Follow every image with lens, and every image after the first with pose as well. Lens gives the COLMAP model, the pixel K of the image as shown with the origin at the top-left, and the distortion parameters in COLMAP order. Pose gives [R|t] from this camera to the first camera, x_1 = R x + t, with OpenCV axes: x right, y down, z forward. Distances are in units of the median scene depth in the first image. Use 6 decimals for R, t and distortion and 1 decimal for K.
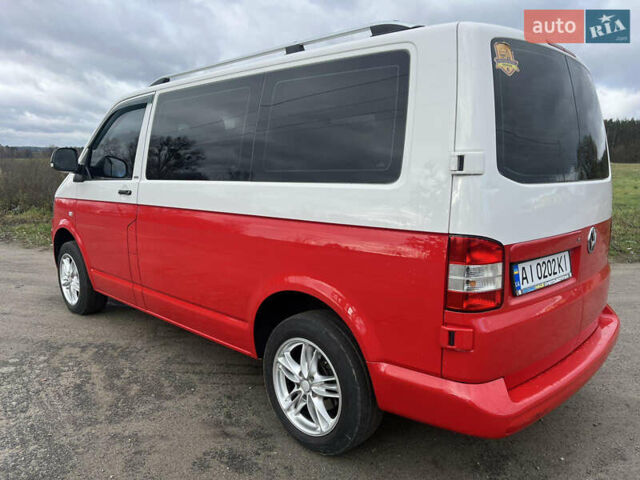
lens RADIAL K [[493.9, 0, 320.5], [0, 493.9, 242.5], [0, 0, 1]] dist [0.039809, -0.044484]
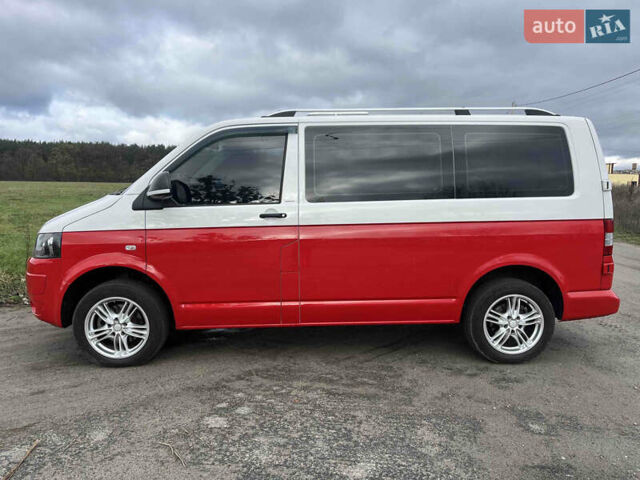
lens RADIAL K [[493.9, 0, 319.8], [0, 493.9, 239.7], [0, 0, 1]] dist [0.039809, -0.044484]
pose [[0.679656, -0.084406, 0.728659, -1.185641], [0.119640, 0.992811, 0.003411, -0.046088], [-0.723709, 0.084859, 0.684868, 0.240542]]
